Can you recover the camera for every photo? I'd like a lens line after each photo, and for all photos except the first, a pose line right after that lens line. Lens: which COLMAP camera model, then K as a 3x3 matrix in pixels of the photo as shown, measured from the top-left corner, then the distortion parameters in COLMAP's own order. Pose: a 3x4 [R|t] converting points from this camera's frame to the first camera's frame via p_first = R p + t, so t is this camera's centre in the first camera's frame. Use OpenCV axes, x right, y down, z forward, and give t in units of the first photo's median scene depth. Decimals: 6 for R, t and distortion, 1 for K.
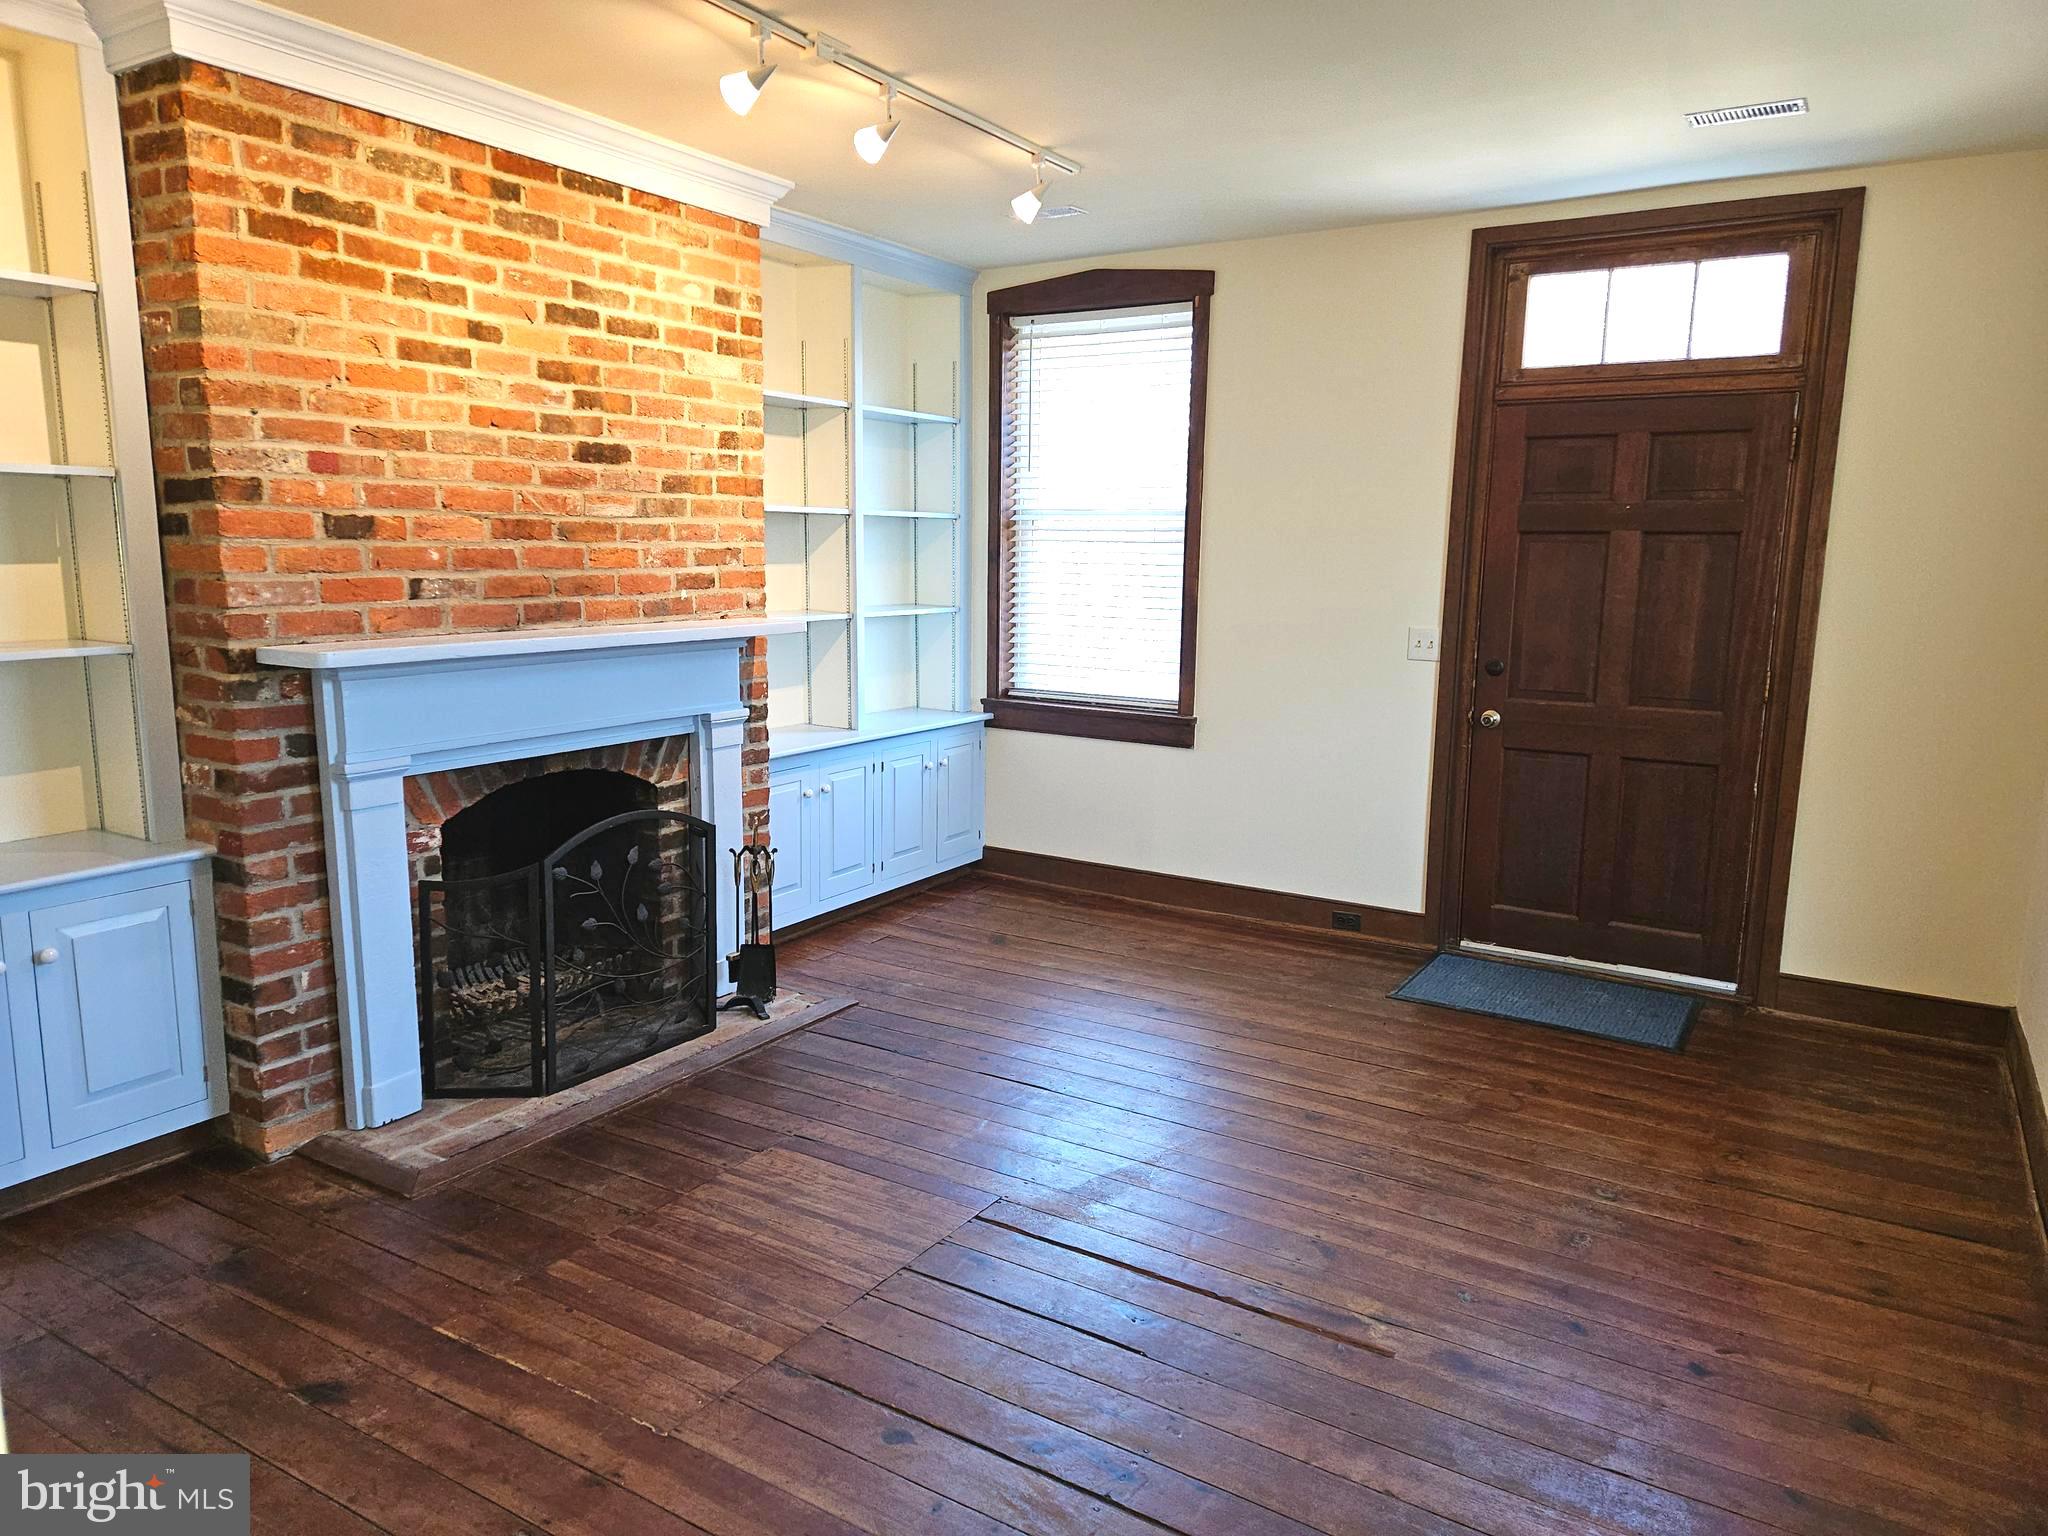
lens RADIAL K [[1378.3, 0, 1035.2], [0, 1378.3, 777.4], [0, 0, 1]] dist [0.061338, -0.046213]
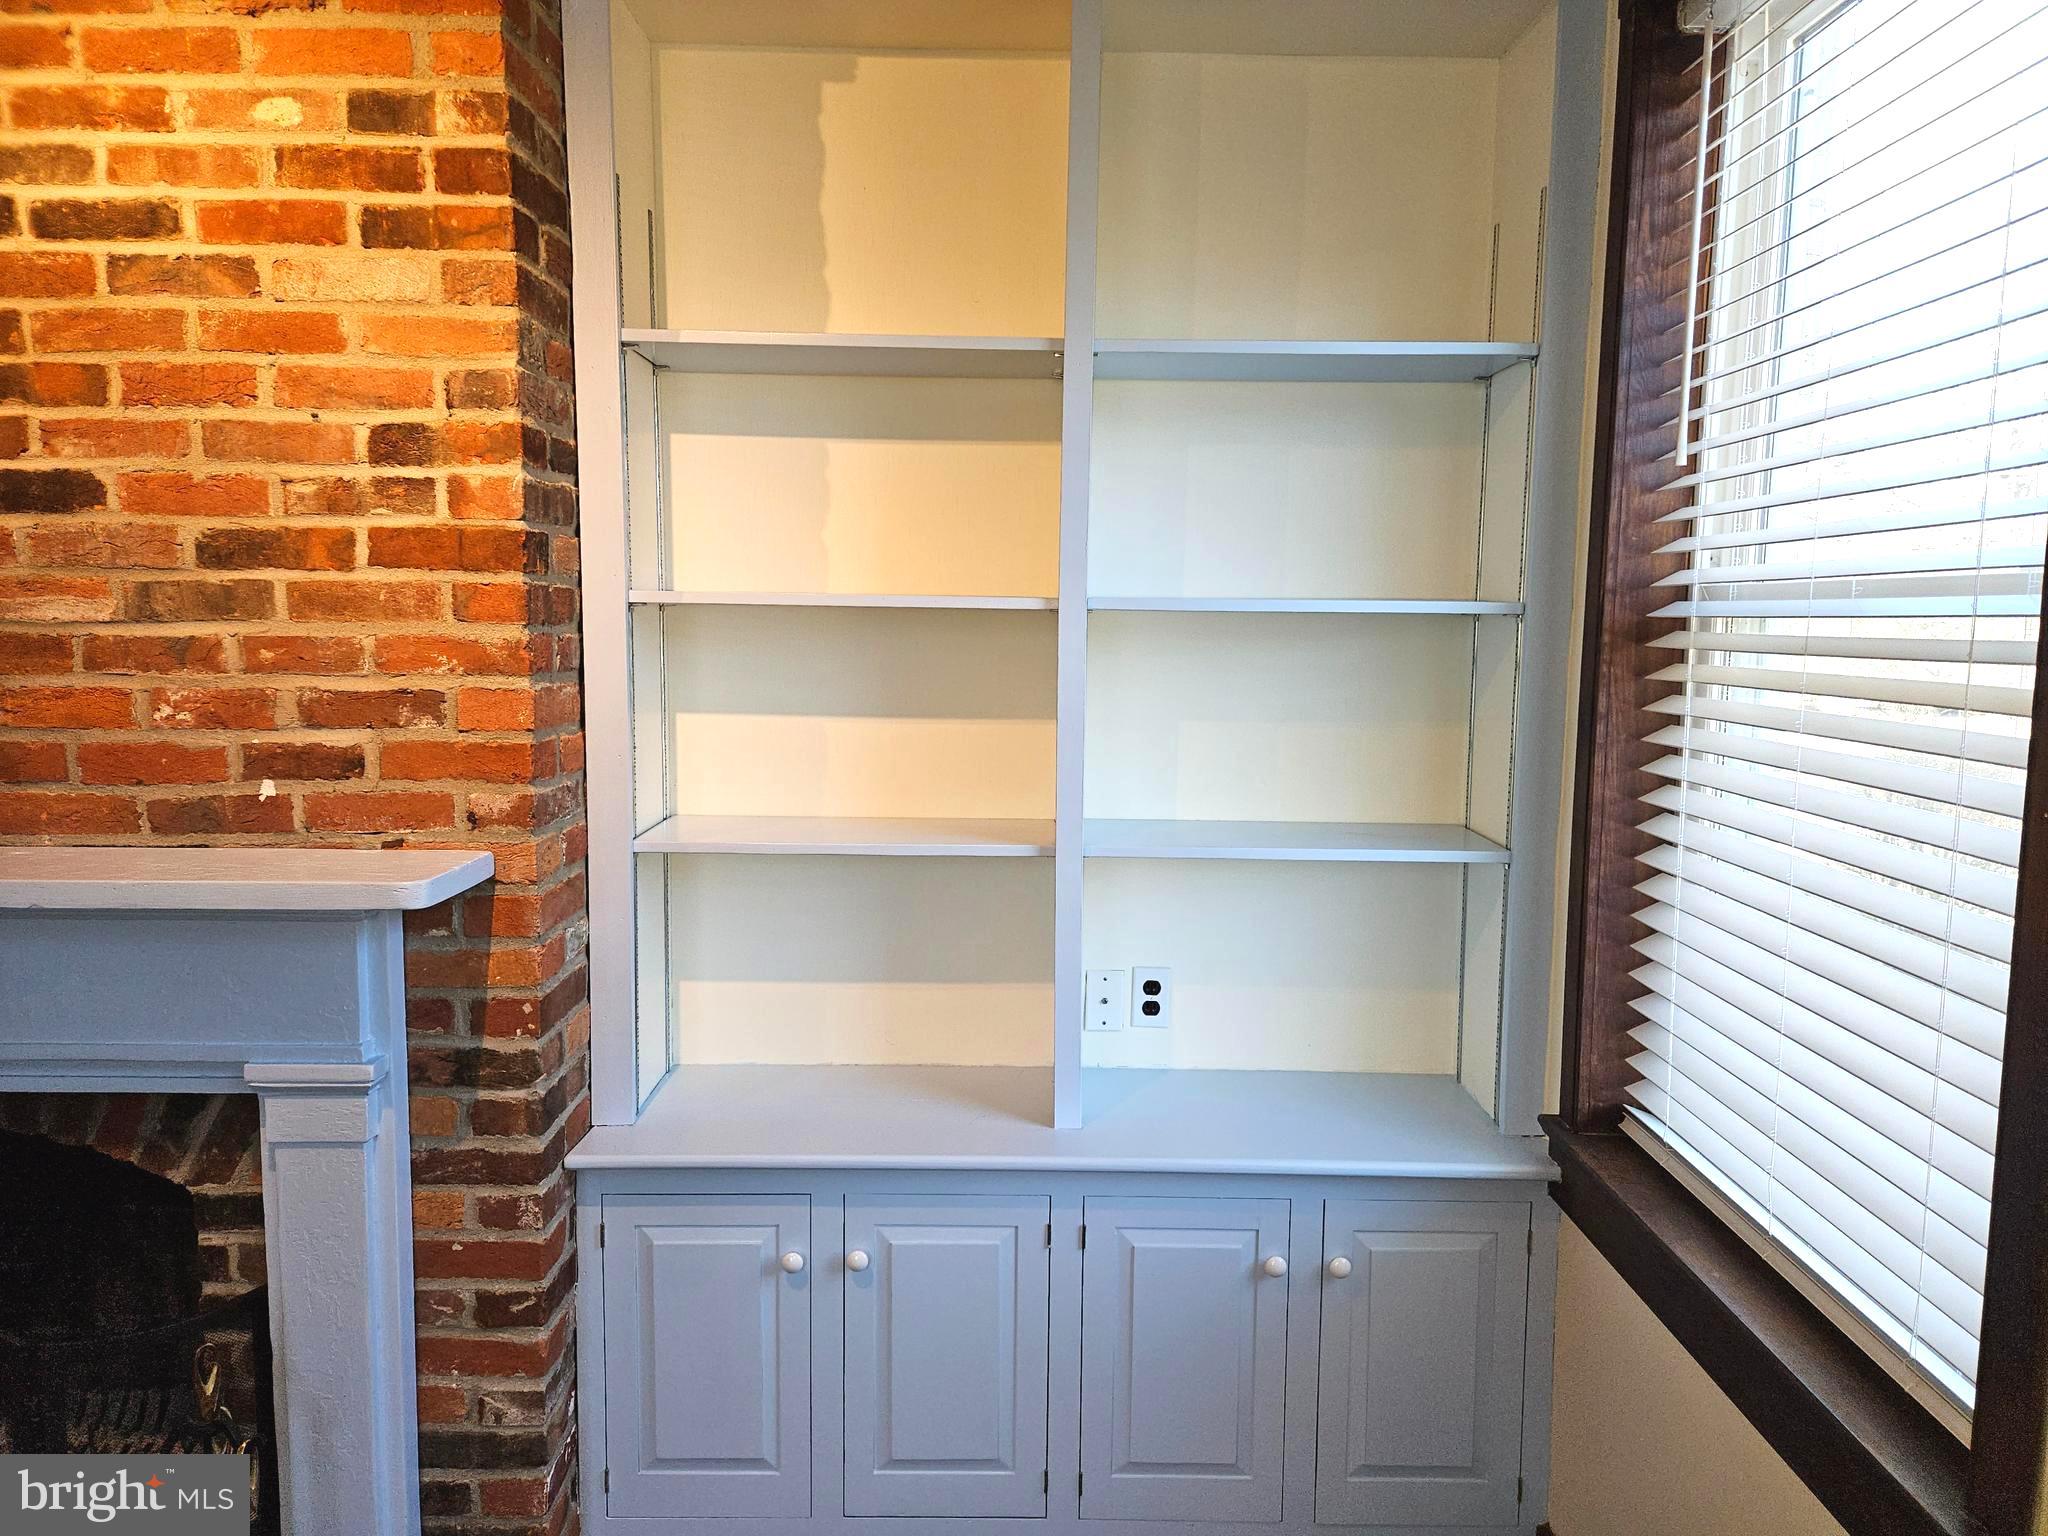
lens RADIAL K [[1378.3, 0, 1029.9], [0, 1378.3, 772.6], [0, 0, 1]] dist [0.061338, -0.046213]
pose [[0.523322, 0.080121, -0.848360, 0.308321], [-0.148646, 0.988889, 0.001699, -0.205084], [0.839070, 0.125216, 0.529417, 1.129982]]
